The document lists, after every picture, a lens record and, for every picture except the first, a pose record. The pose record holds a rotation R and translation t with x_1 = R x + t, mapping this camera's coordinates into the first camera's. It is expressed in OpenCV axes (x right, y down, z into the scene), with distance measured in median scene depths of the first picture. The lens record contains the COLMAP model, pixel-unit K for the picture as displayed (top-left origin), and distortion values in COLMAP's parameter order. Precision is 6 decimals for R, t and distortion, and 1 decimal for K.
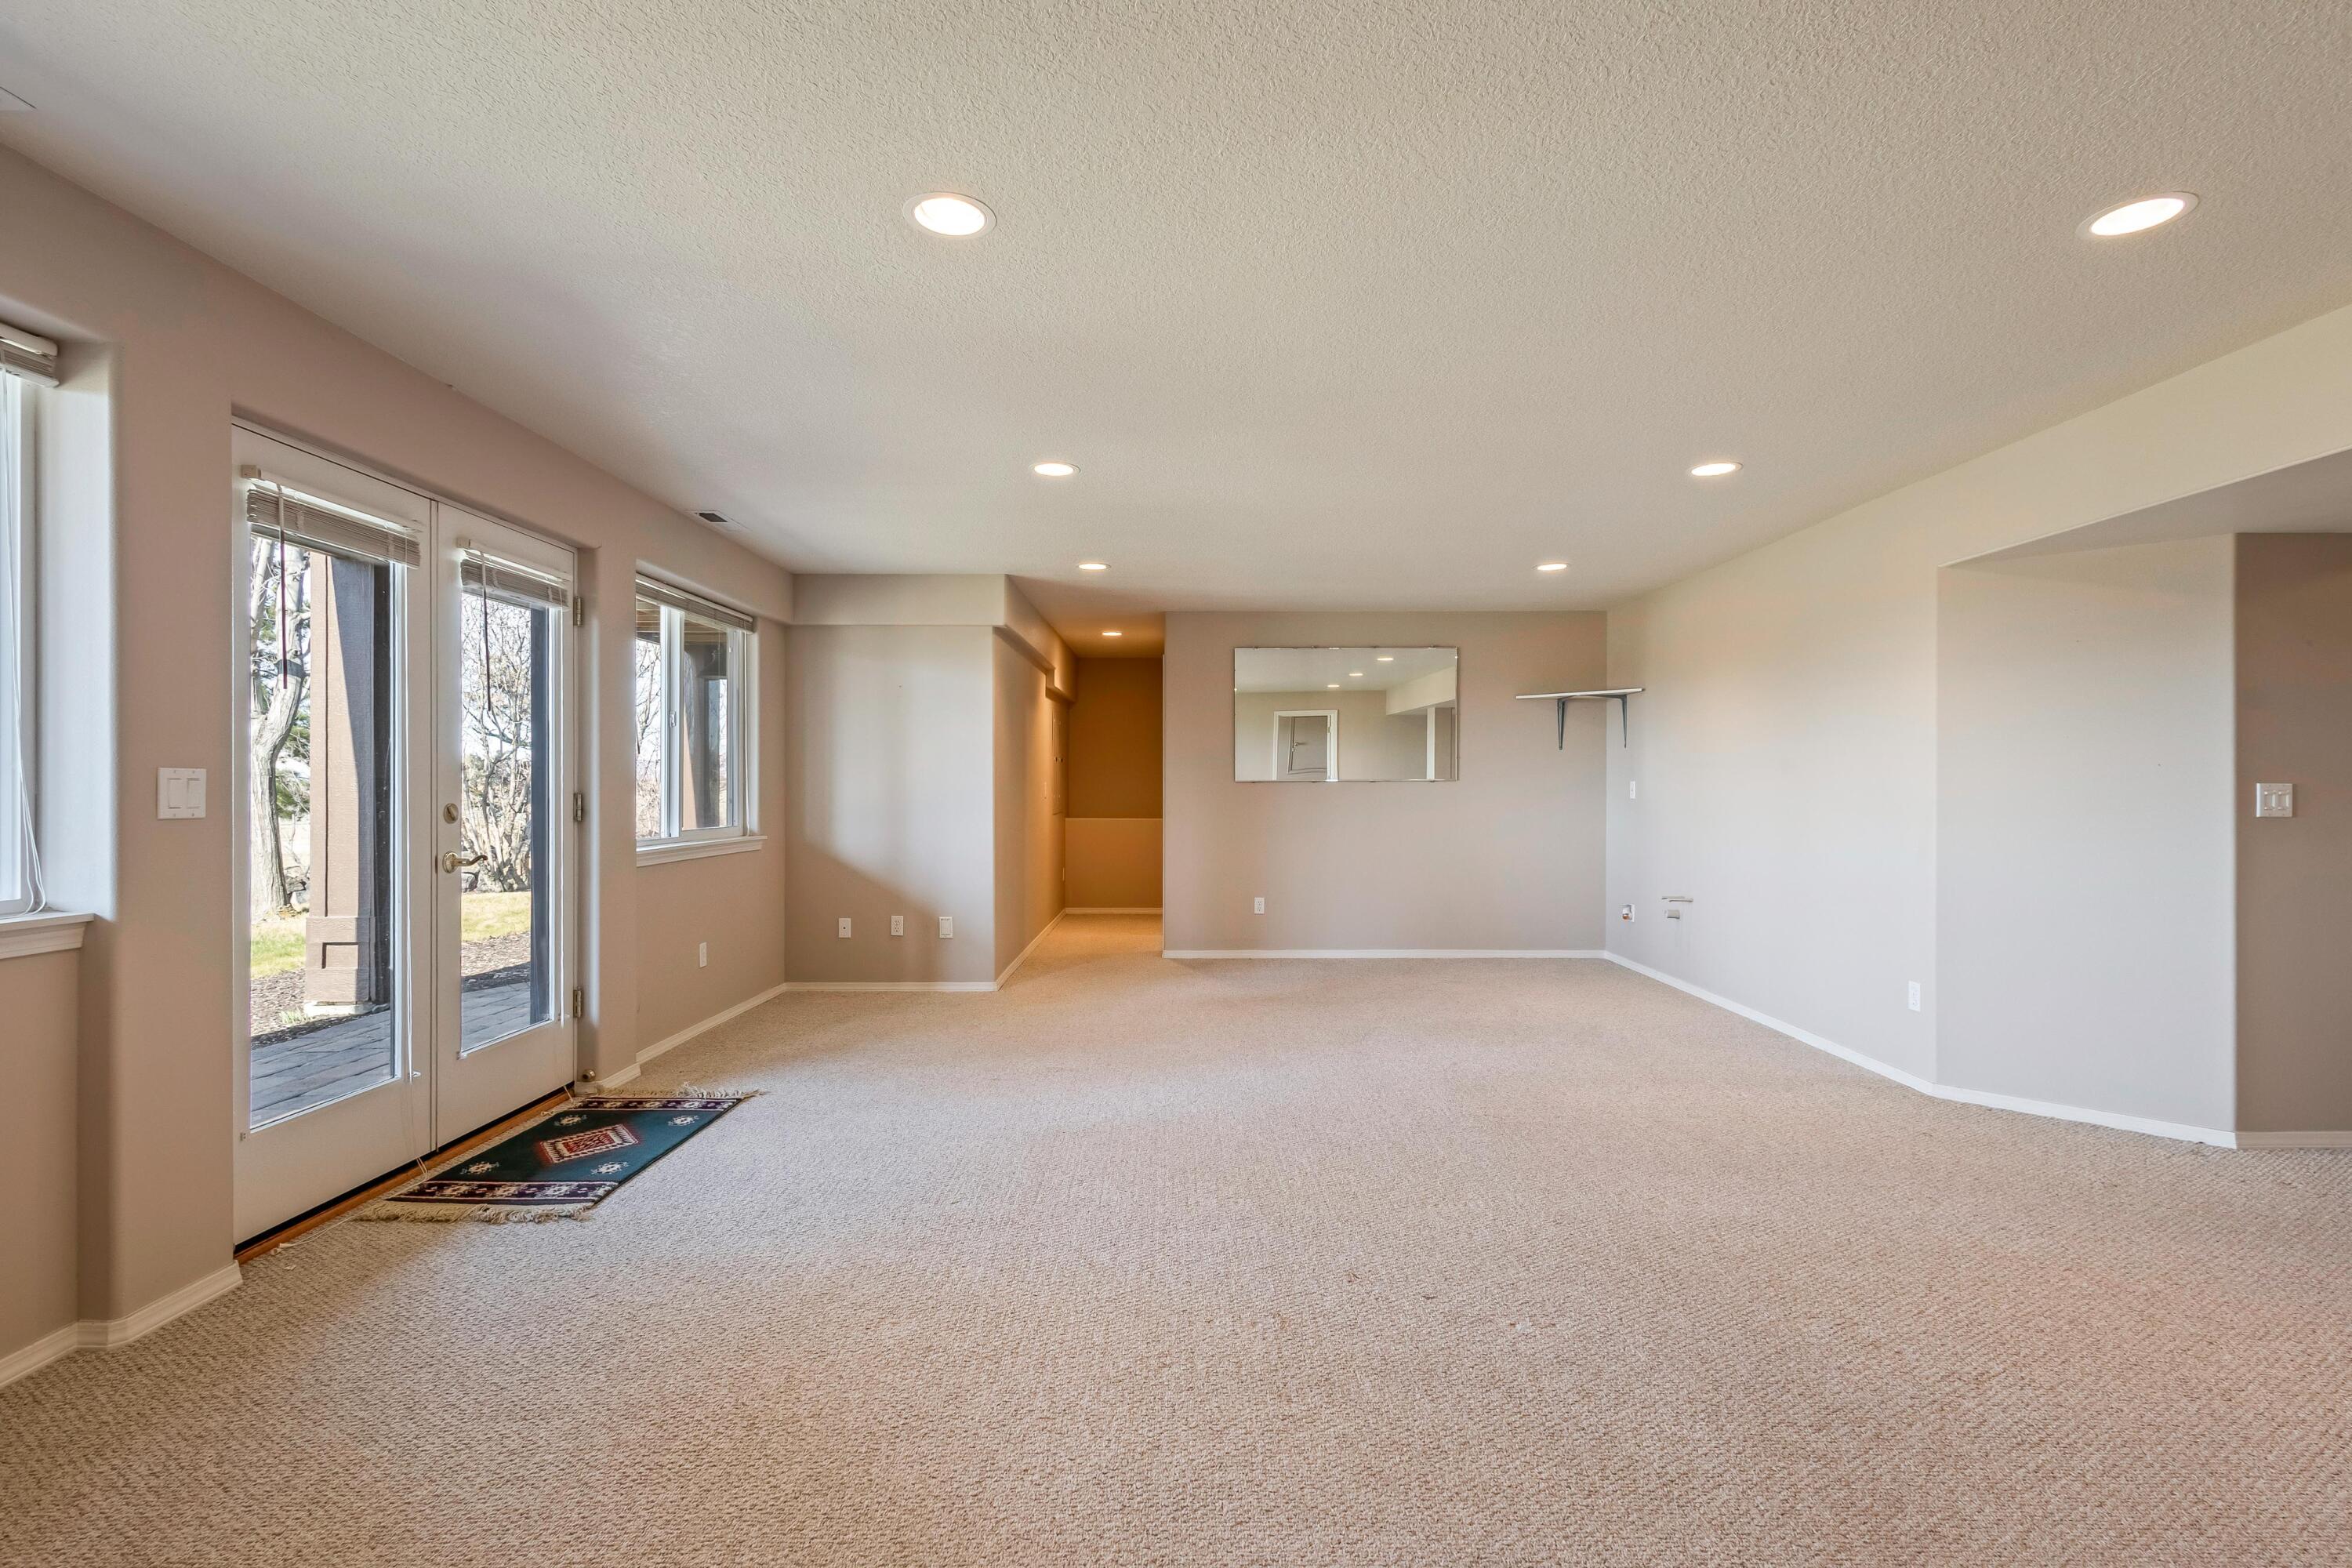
lens RADIAL K [[1078.2, 0, 1172.6], [0, 1078.2, 786.9], [0, 0, 1]] dist [0.011249, -0.001219]
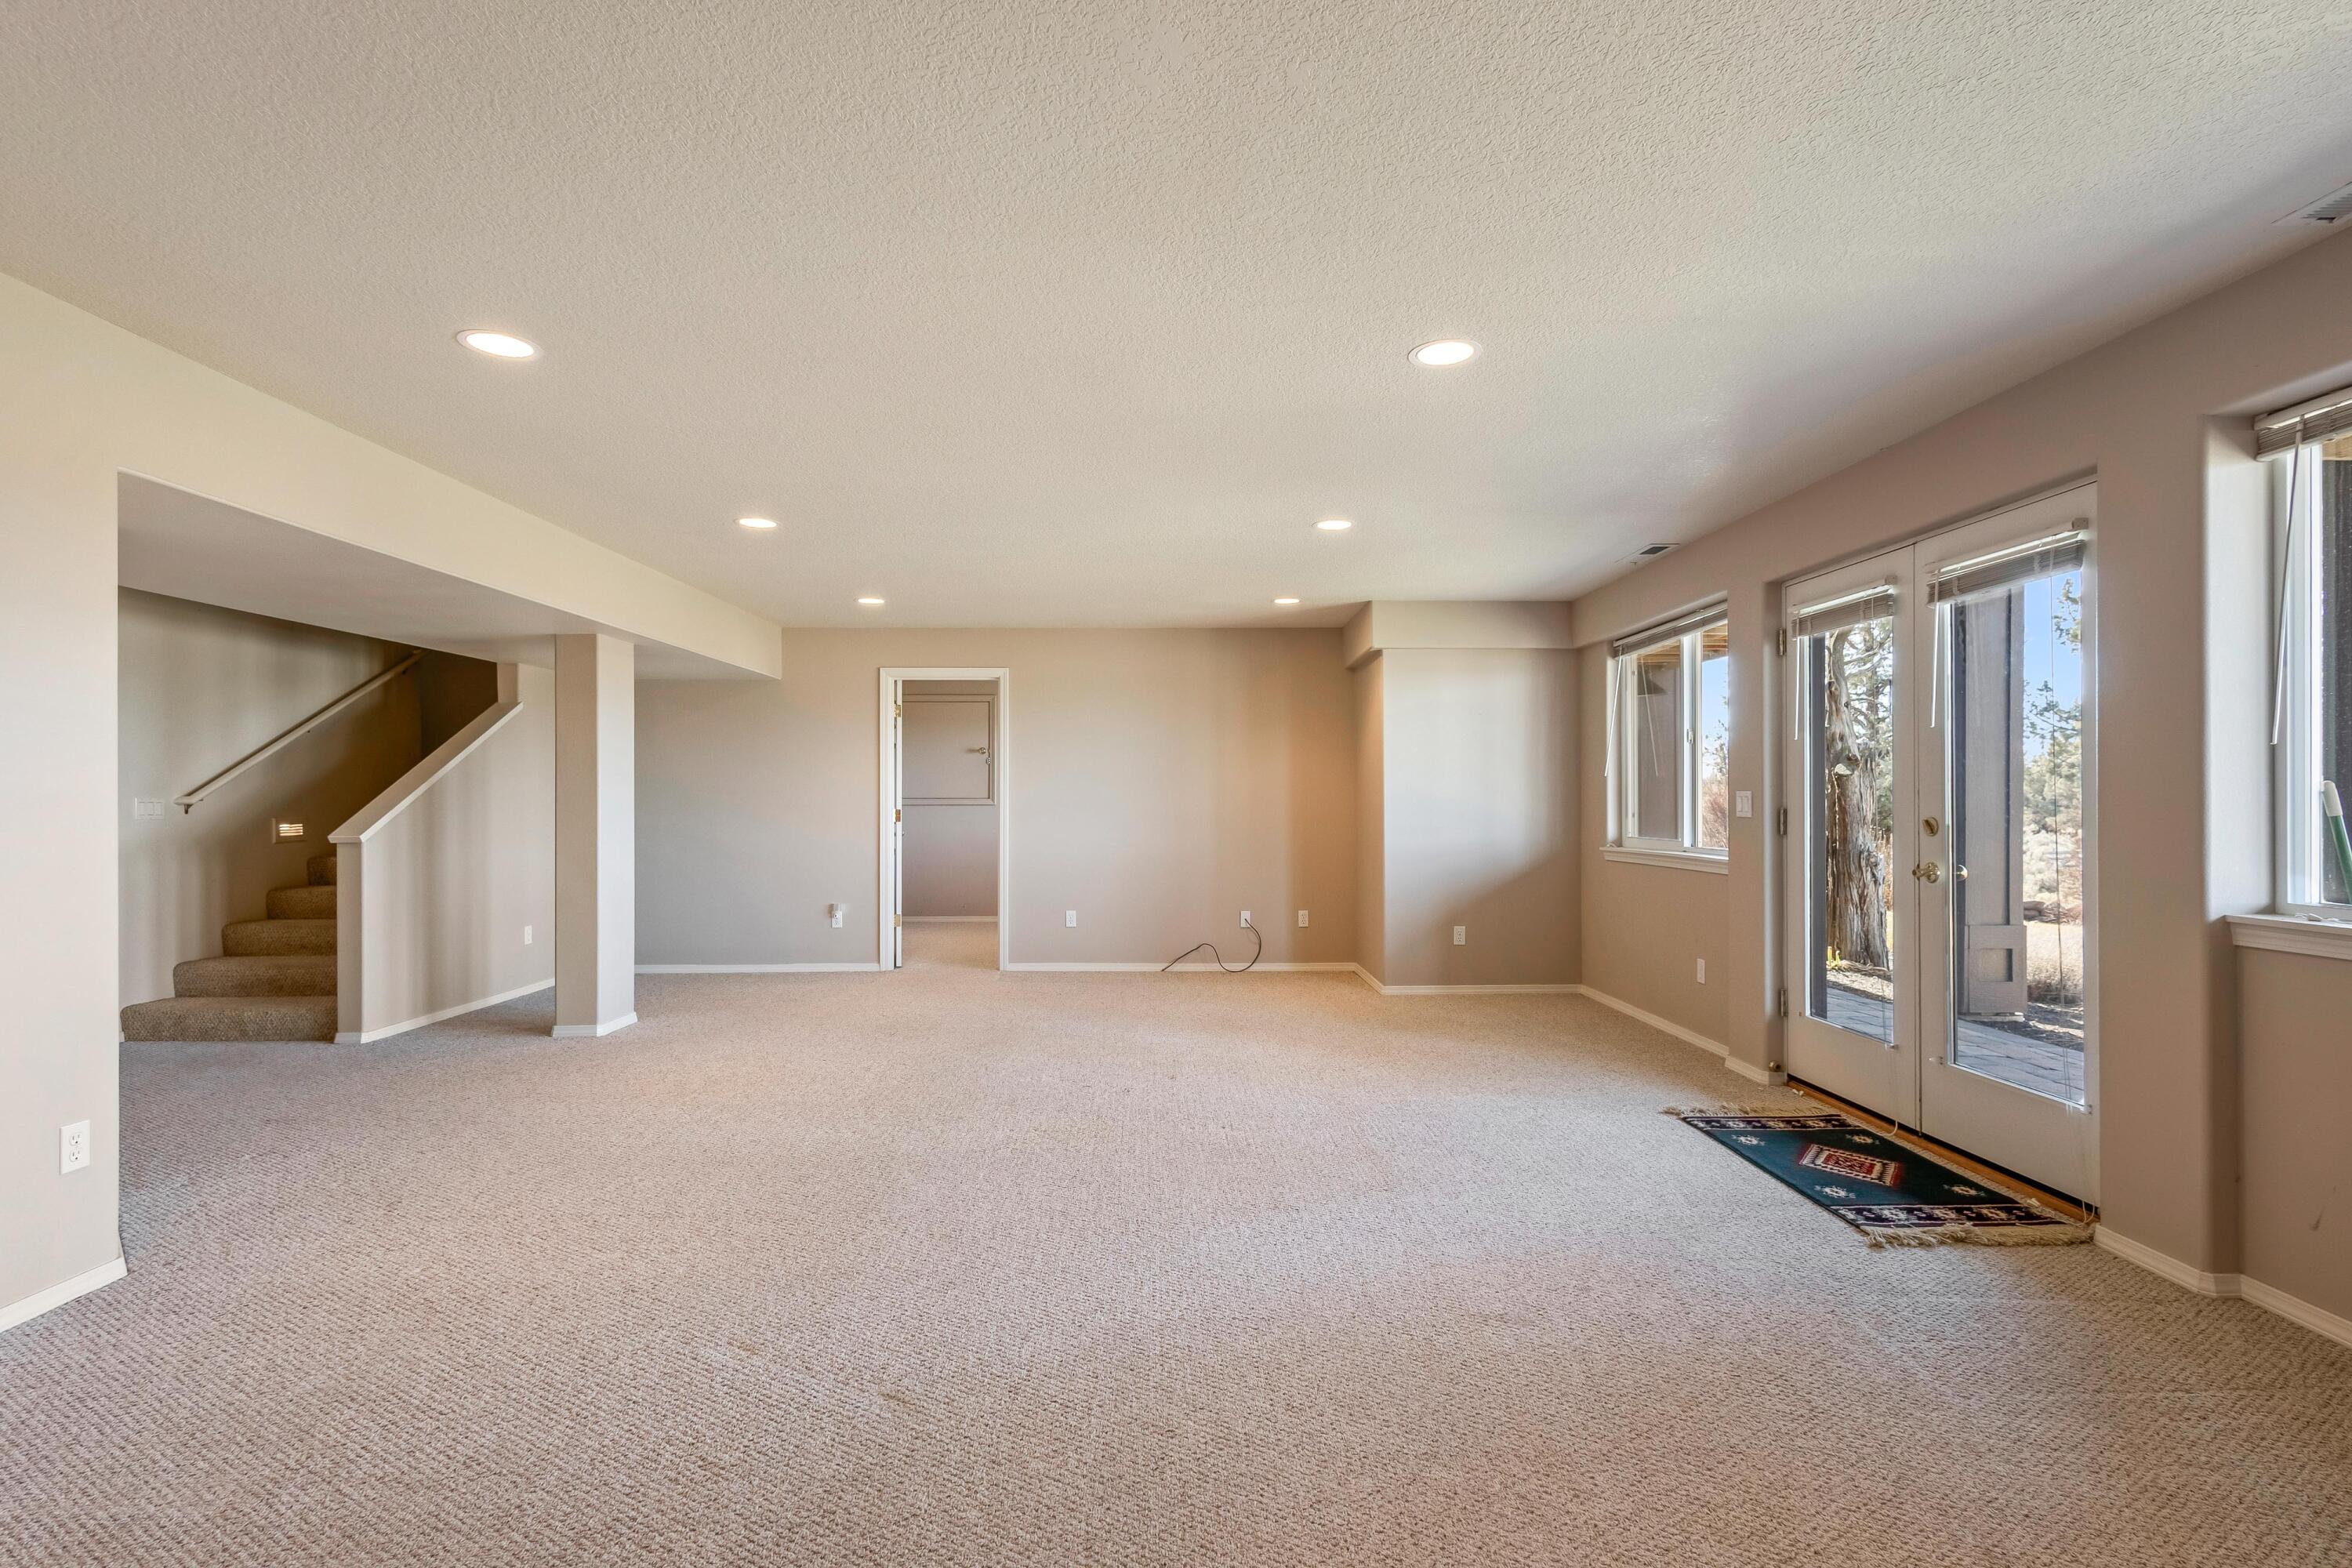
lens RADIAL K [[1078.2, 0, 1178.5], [0, 1078.2, 792.9], [0, 0, 1]] dist [0.011249, -0.001219]
pose [[-0.999400, -0.000098, -0.034643, 0.106302], [0.000008, 0.999995, -0.003056, -0.004956], [0.034643, -0.003055, -0.999395, 2.029592]]
